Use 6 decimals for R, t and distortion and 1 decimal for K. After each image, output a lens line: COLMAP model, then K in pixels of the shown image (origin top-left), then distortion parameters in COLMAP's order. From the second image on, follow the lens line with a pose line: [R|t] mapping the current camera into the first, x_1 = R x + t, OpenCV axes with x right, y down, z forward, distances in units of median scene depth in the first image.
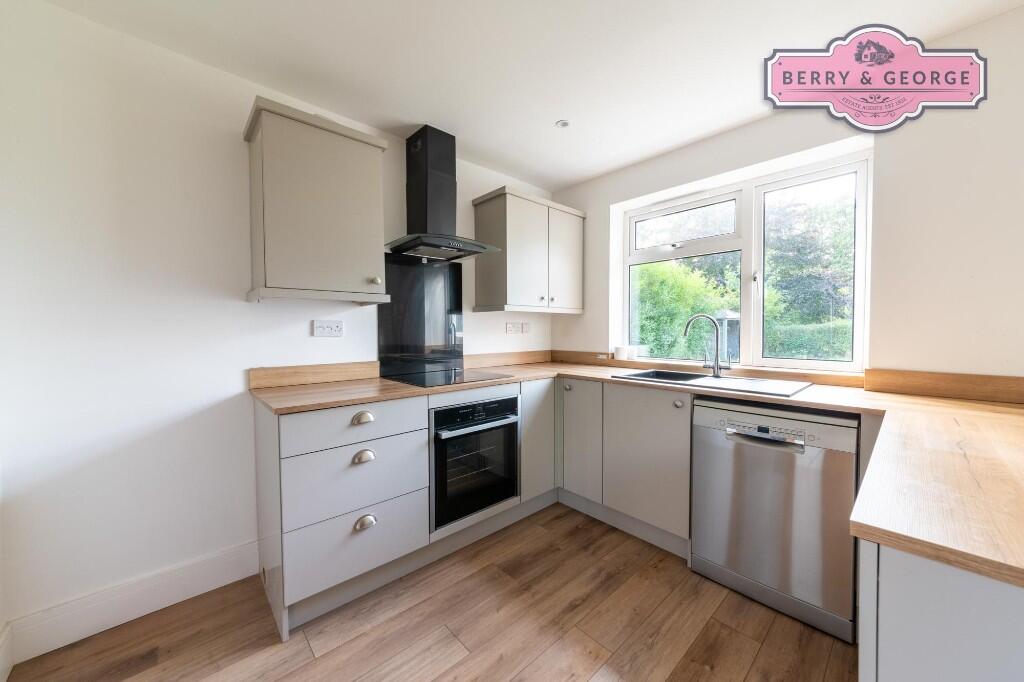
lens RADIAL K [[363.2, 0, 514.6], [0, 363.2, 337.5], [0, 0, 1]] dist [0.000153, 0.000021]
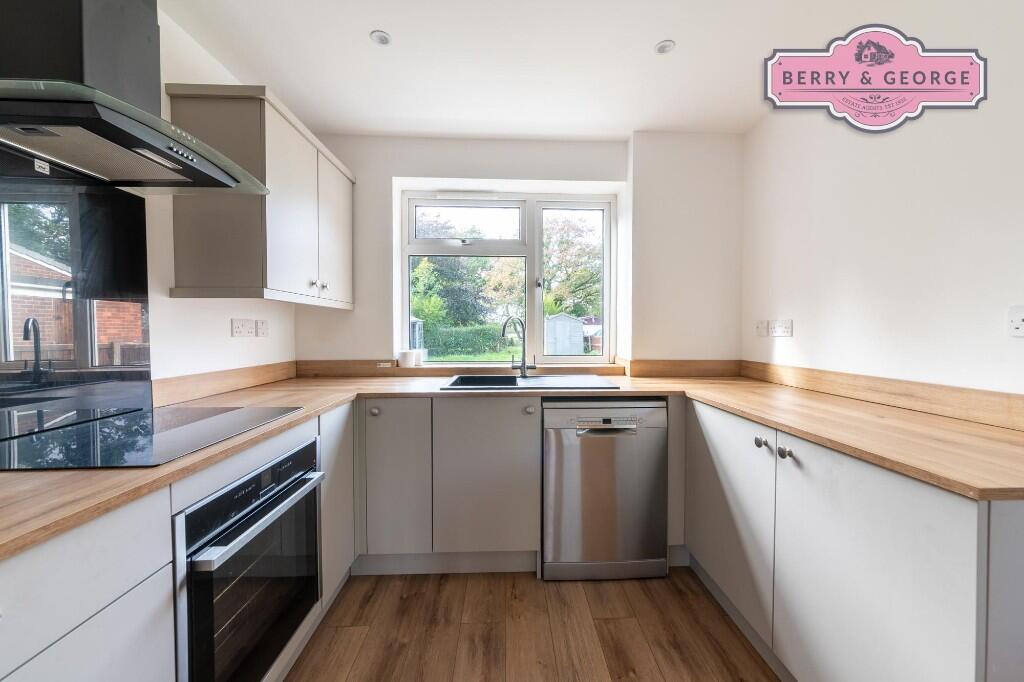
lens RADIAL K [[370.8, 0, 516.9], [0, 370.8, 338.3], [0, 0, 1]] dist [-0.000323, -0.000079]
pose [[0.652847, -0.013983, 0.757361, -0.242680], [0.016857, 0.999850, 0.003929, -0.005115], [-0.757302, 0.010202, 0.652985, 0.333017]]
